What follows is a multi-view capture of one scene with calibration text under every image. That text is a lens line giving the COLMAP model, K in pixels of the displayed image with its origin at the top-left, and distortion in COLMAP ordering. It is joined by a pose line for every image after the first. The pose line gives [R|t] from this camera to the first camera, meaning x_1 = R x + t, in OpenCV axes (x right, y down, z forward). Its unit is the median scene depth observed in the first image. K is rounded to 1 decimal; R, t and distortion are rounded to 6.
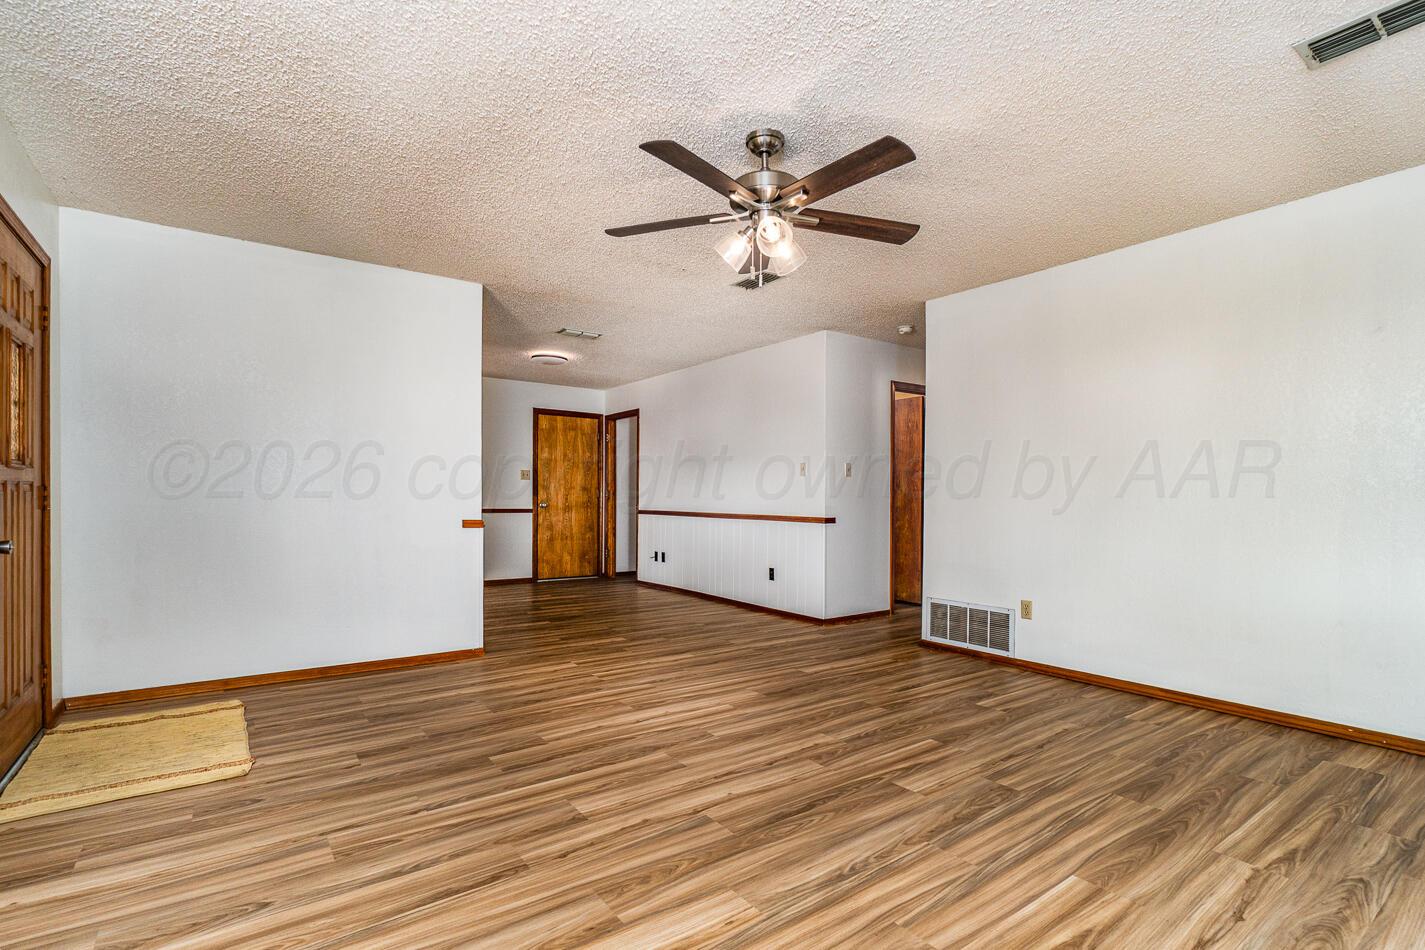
lens RADIAL K [[678.9, 0, 704.2], [0, 678.9, 508.2], [0, 0, 1]] dist [-0.010578, 0.002007]
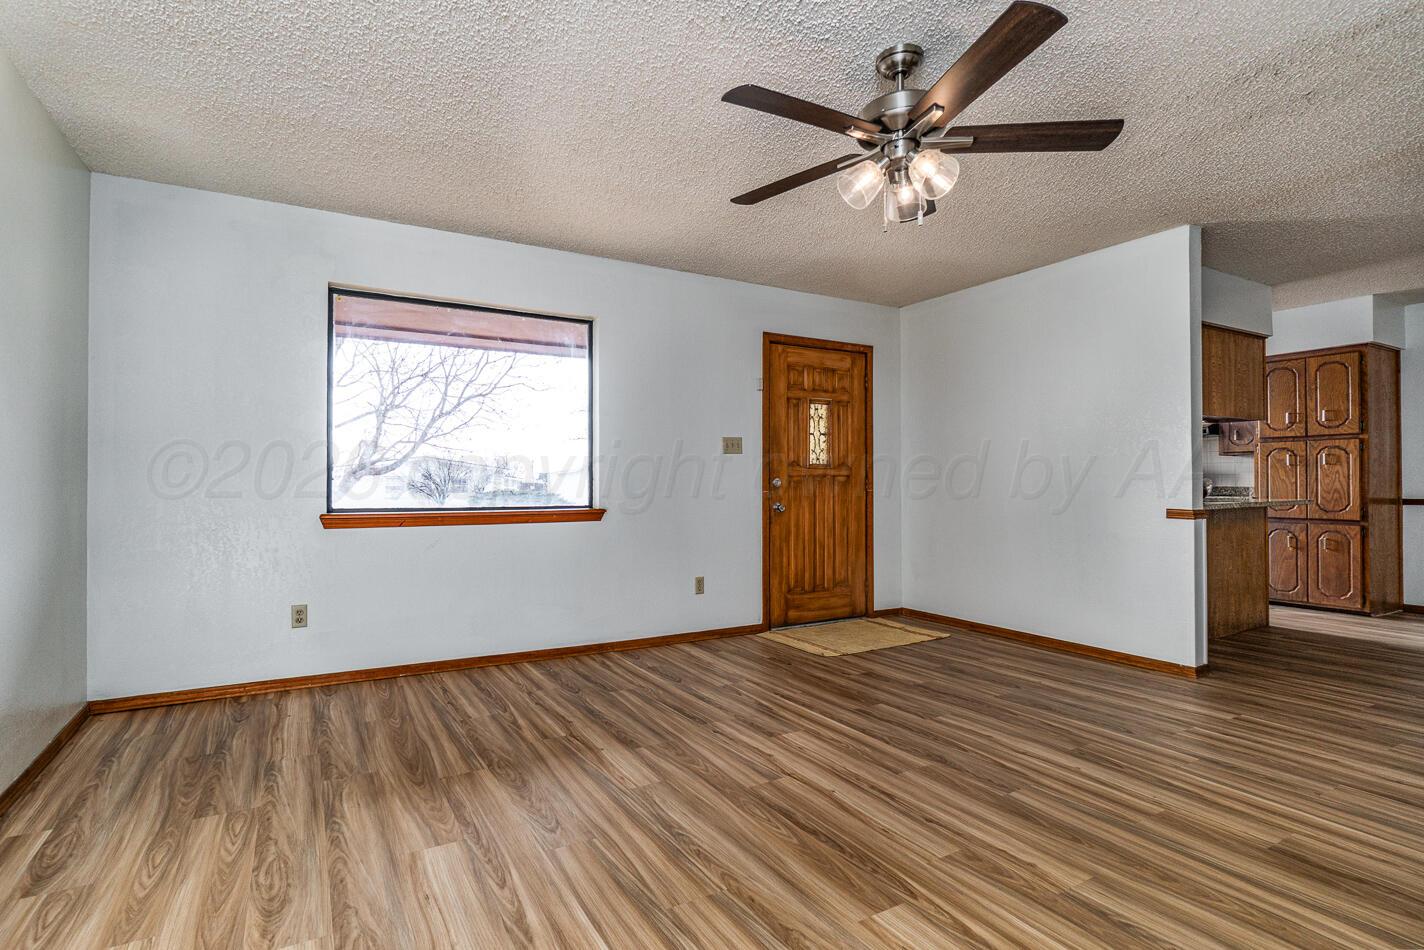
lens RADIAL K [[678.4, 0, 685.3], [0, 678.4, 476.5], [0, 0, 1]] dist [-0.010578, 0.002007]
pose [[-0.108648, -0.014238, -0.993978, 0.885203], [-0.014281, 0.999817, -0.012761, -0.007097], [0.993978, 0.012809, -0.108831, 0.775734]]
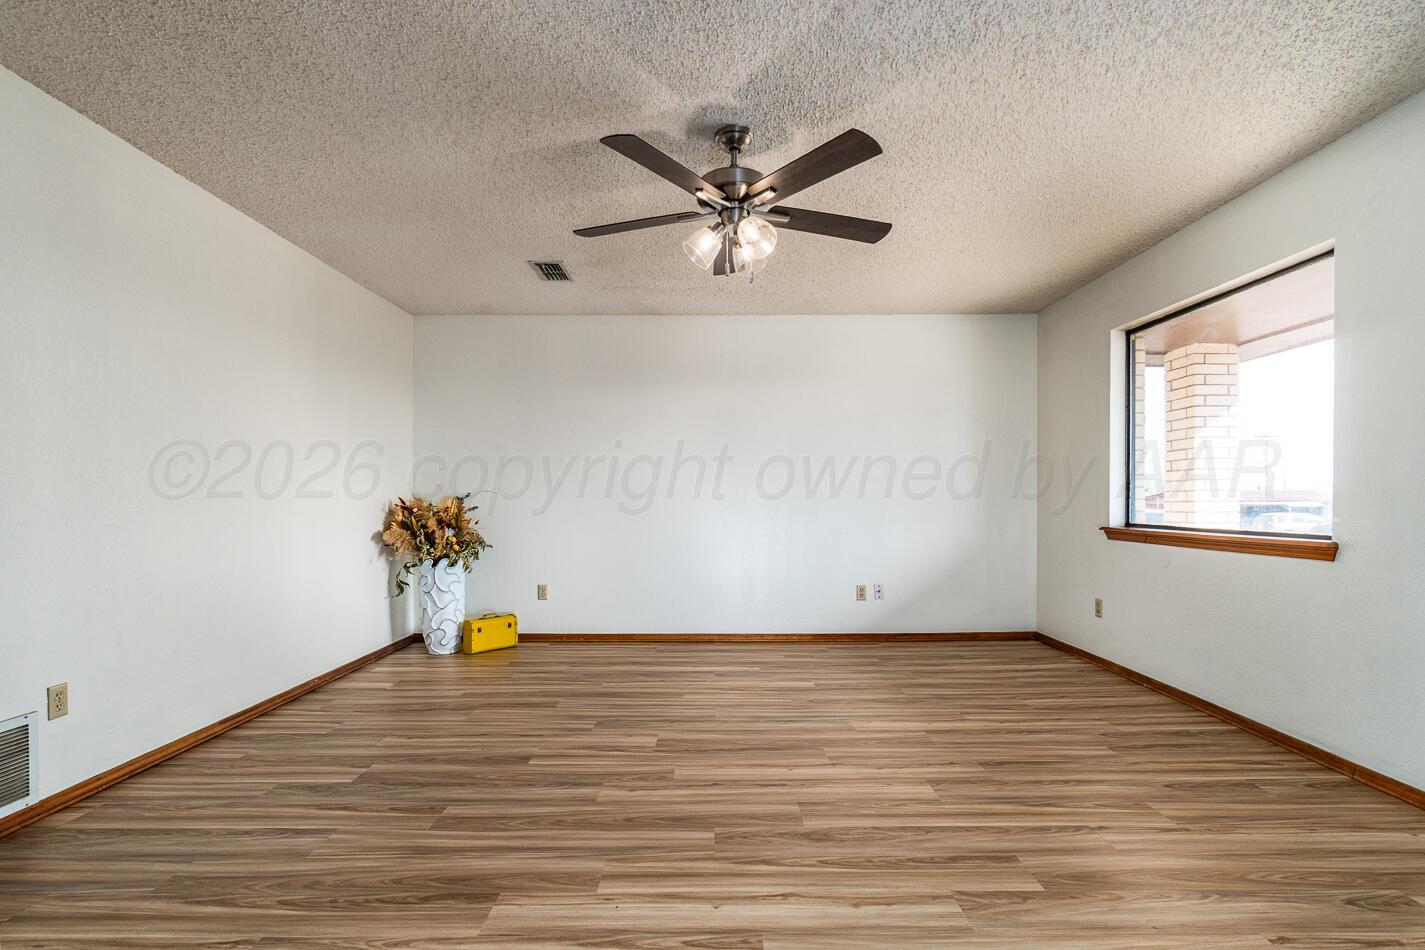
lens RADIAL K [[678.9, 0, 705.9], [0, 678.9, 481.7], [0, 0, 1]] dist [-0.010578, 0.002007]
pose [[-0.813534, 0.011550, 0.581403, -0.435097], [0.006144, 0.999918, -0.011267, -0.034270], [-0.581485, -0.005594, -0.813538, 1.729621]]
